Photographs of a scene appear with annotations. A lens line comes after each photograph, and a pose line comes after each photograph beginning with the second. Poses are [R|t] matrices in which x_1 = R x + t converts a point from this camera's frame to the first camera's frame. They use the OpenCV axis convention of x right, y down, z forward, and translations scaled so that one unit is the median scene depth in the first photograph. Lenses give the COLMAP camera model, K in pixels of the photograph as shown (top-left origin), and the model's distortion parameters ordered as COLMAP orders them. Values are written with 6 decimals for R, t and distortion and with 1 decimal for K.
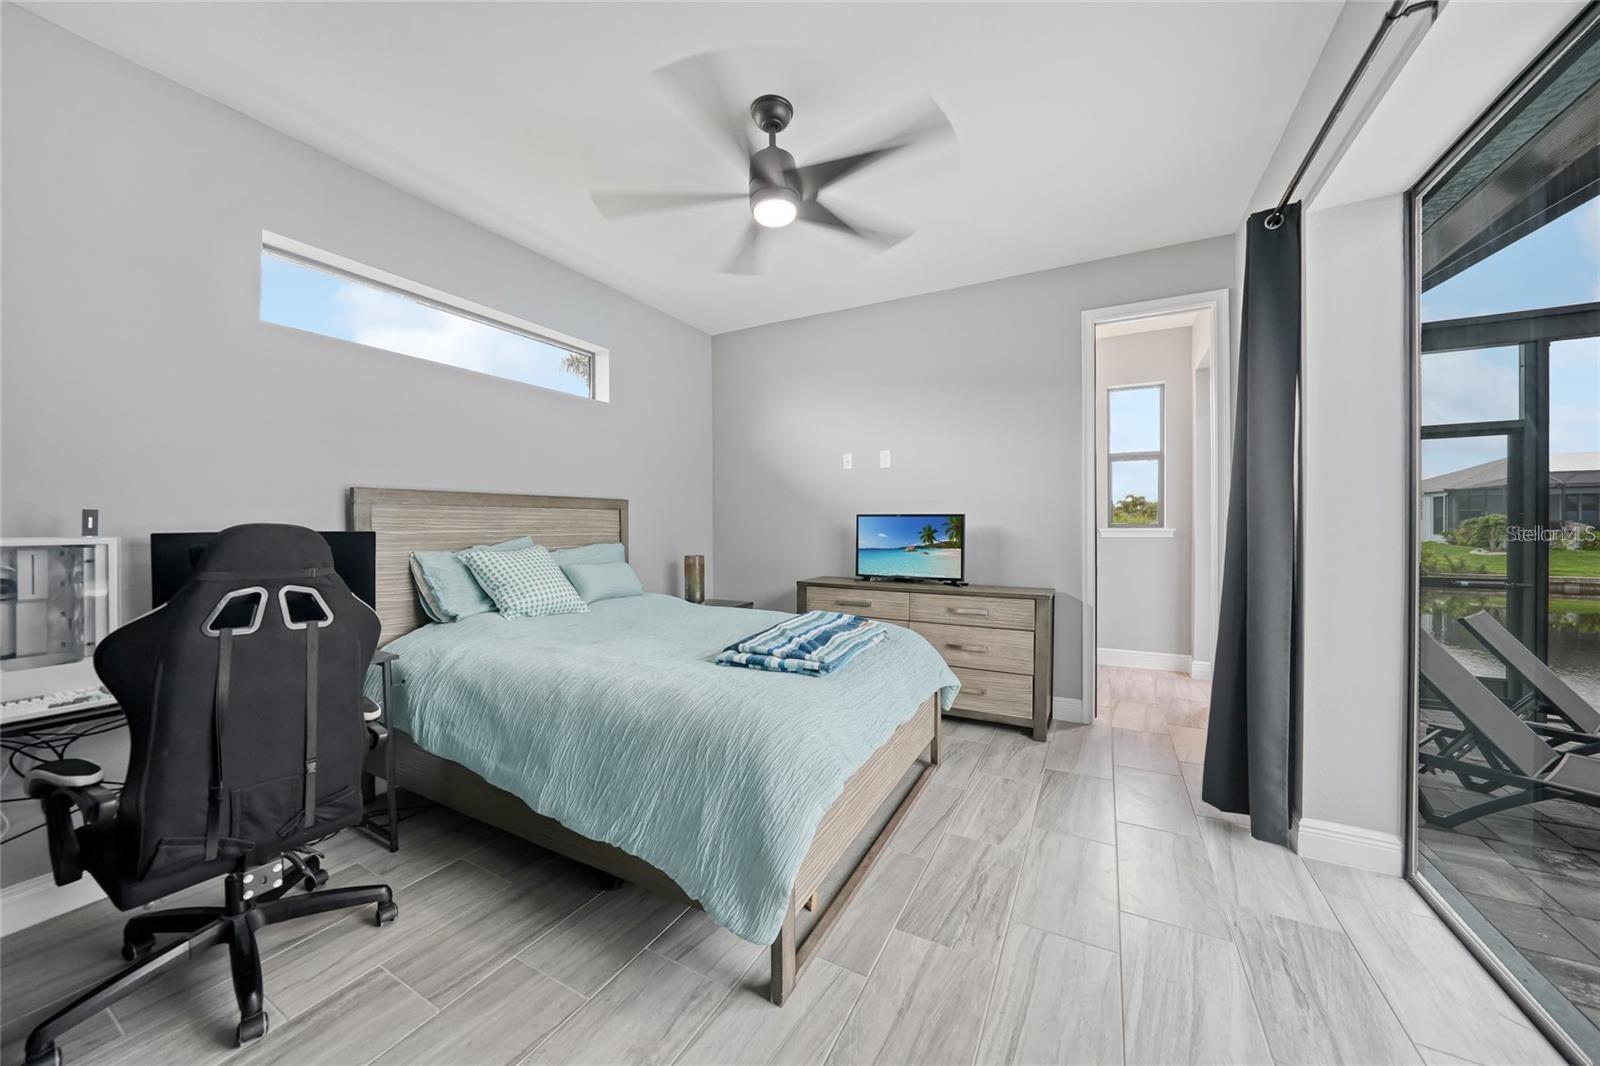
lens RADIAL K [[561.5, 0, 802.7], [0, 561.5, 529.9], [0, 0, 1]] dist [-0.028767, 0.006834]
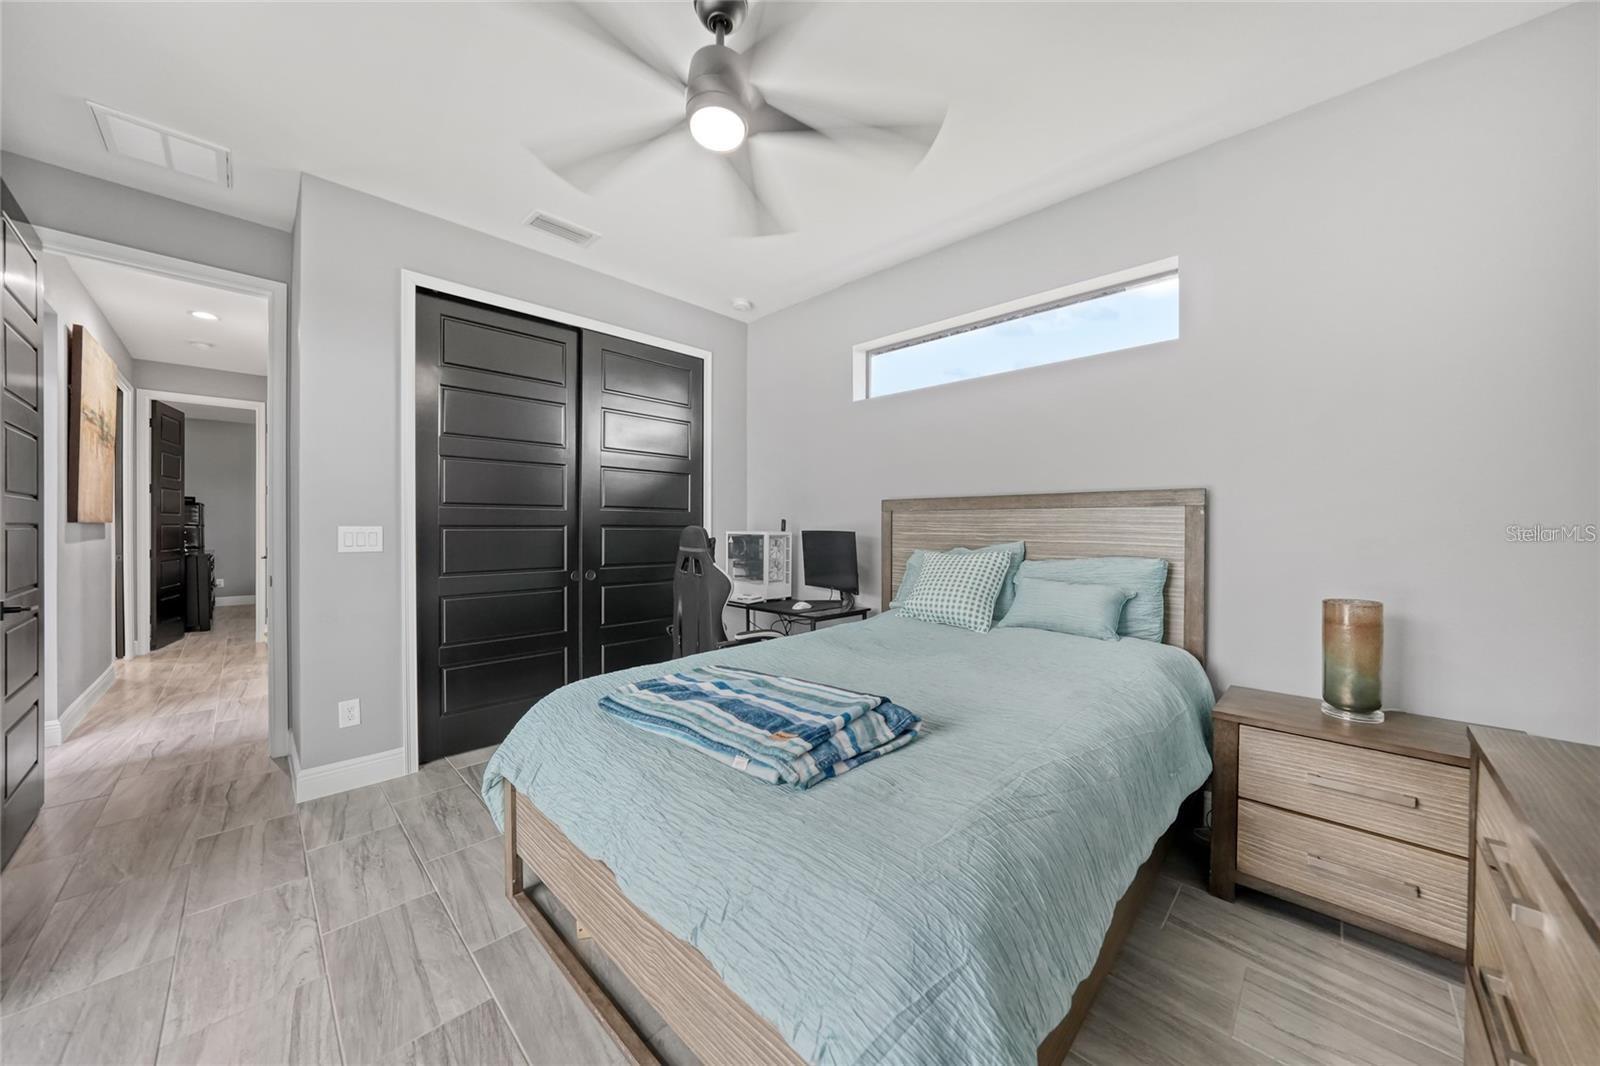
lens RADIAL K [[561.5, 0, 802.7], [0, 561.5, 529.9], [0, 0, 1]] dist [-0.028767, 0.006834]
pose [[-0.285194, 0.006756, -0.958446, 0.729033], [-0.012406, 0.999865, 0.010739, -0.018649], [0.958390, 0.014953, -0.285072, 1.468510]]
